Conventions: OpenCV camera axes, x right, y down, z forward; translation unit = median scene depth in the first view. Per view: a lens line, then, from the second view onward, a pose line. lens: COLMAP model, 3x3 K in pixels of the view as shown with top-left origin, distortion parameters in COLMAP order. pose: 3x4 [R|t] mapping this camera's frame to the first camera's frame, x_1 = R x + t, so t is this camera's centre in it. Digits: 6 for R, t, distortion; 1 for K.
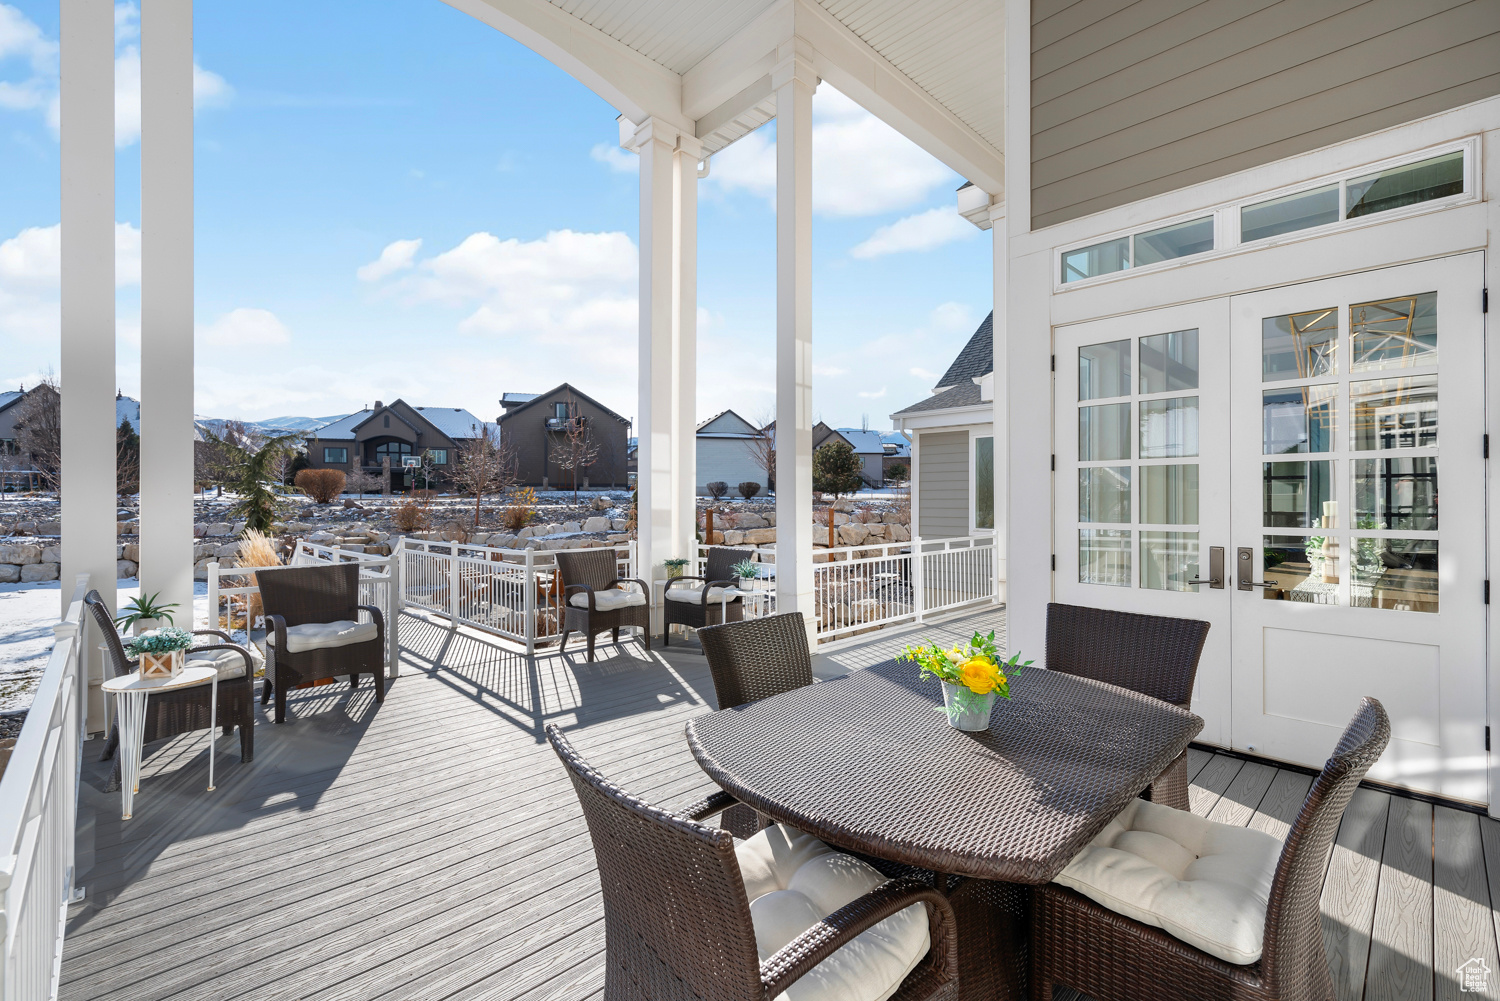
lens RADIAL K [[656.7, 0, 750.0], [0, 656.7, 500.5], [0, 0, 1]] dist [0.000085, 0.000006]
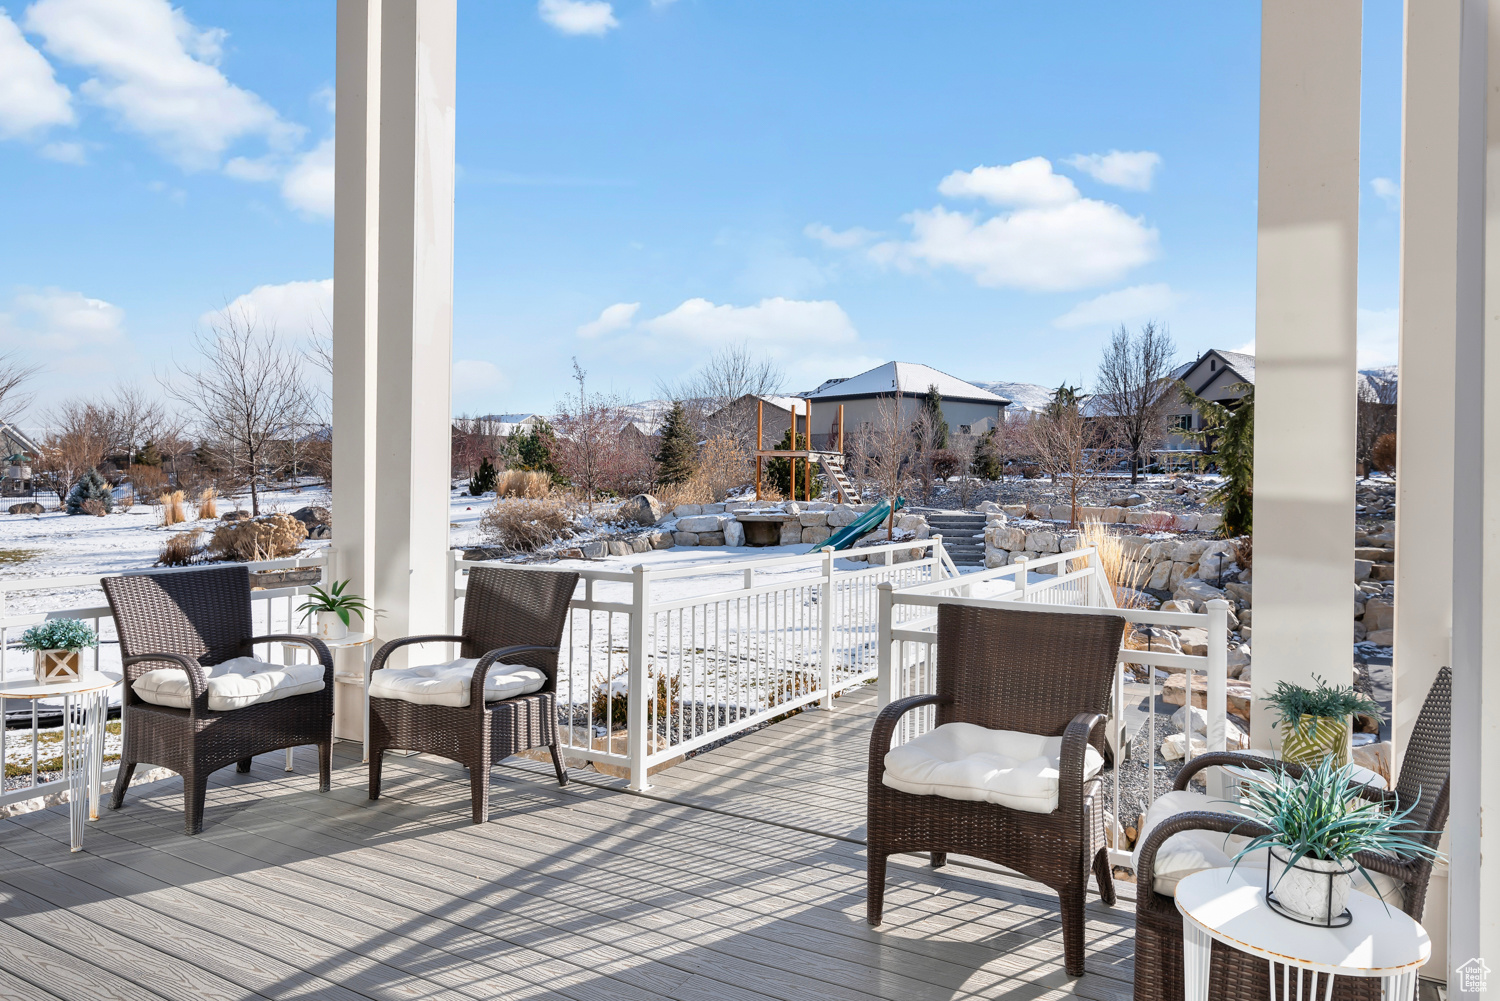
lens RADIAL K [[964.2, 0, 750.0], [0, 964.2, 500.5], [0, 0, 1]] dist [0.000768, 0.000503]
pose [[0.281852, 0.009476, -0.959411, 0.294028], [-0.018770, 0.999814, 0.004361, 0.025617], [0.959274, 0.016779, 0.281977, 1.016309]]
